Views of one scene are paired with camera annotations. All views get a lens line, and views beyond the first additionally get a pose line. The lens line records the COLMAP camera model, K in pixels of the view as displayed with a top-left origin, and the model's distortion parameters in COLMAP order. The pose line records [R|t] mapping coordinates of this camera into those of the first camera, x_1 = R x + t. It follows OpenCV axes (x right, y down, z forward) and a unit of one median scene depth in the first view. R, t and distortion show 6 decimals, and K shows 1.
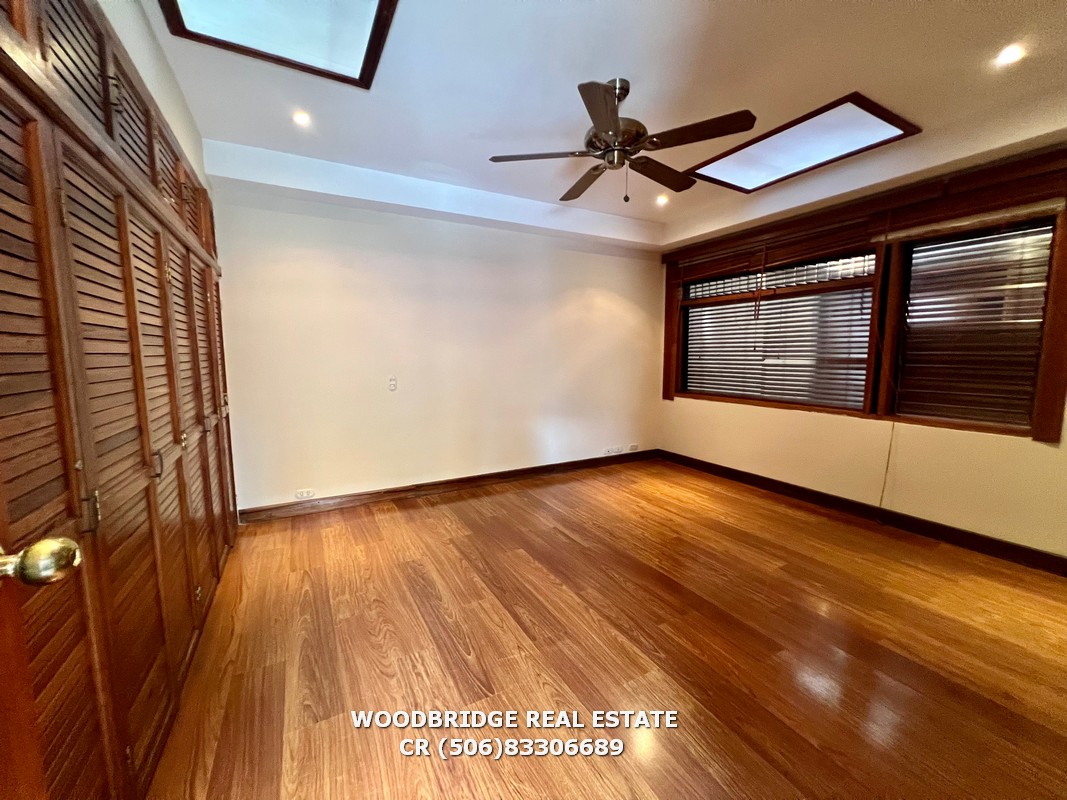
lens RADIAL K [[430.4, 0, 537.7], [0, 430.4, 399.0], [0, 0, 1]] dist [-0.002535, 0.000869]
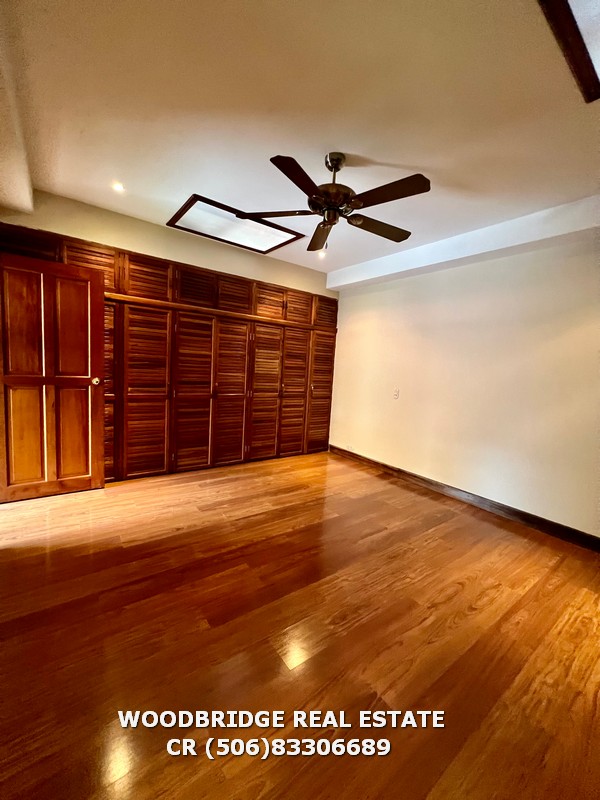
lens RADIAL K [[326.1, 0, 298.9], [0, 326.1, 400.8], [0, 0, 1]] dist [-0.003326, 0.000813]
pose [[0.122524, 0.120287, -0.985149, 0.803665], [-0.162525, 0.981660, 0.099648, -0.078434], [0.979068, 0.147902, 0.139827, 0.591473]]
